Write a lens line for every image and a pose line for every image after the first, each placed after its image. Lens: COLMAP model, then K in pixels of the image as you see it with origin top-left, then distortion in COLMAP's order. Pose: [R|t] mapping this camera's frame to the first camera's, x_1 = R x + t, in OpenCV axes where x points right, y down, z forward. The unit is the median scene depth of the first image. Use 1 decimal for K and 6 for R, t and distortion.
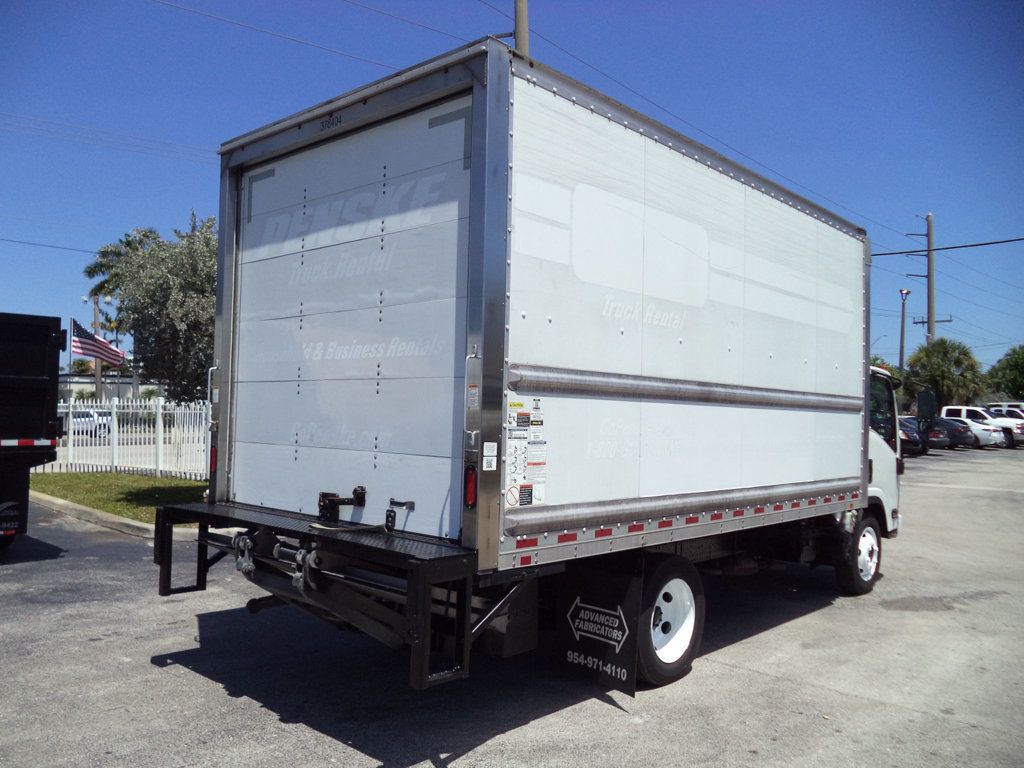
lens RADIAL K [[828.4, 0, 517.4], [0, 828.4, 388.5], [0, 0, 1]] dist [-0.027814, -0.007068]
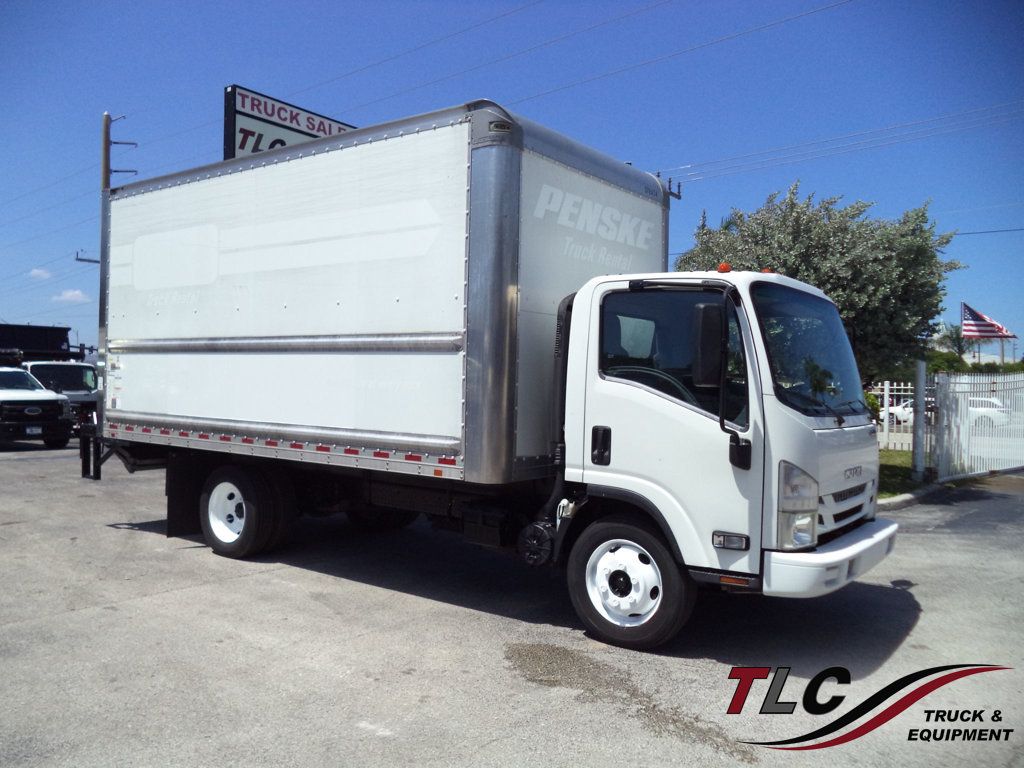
lens RADIAL K [[828.4, 0, 517.4], [0, 828.4, 388.5], [0, 0, 1]] dist [-0.027814, -0.007068]
pose [[0.107736, -0.014017, -0.994081, 1.665413], [0.014900, 0.999811, -0.012483, 0.103002], [0.994068, -0.013467, 0.107925, 1.381469]]
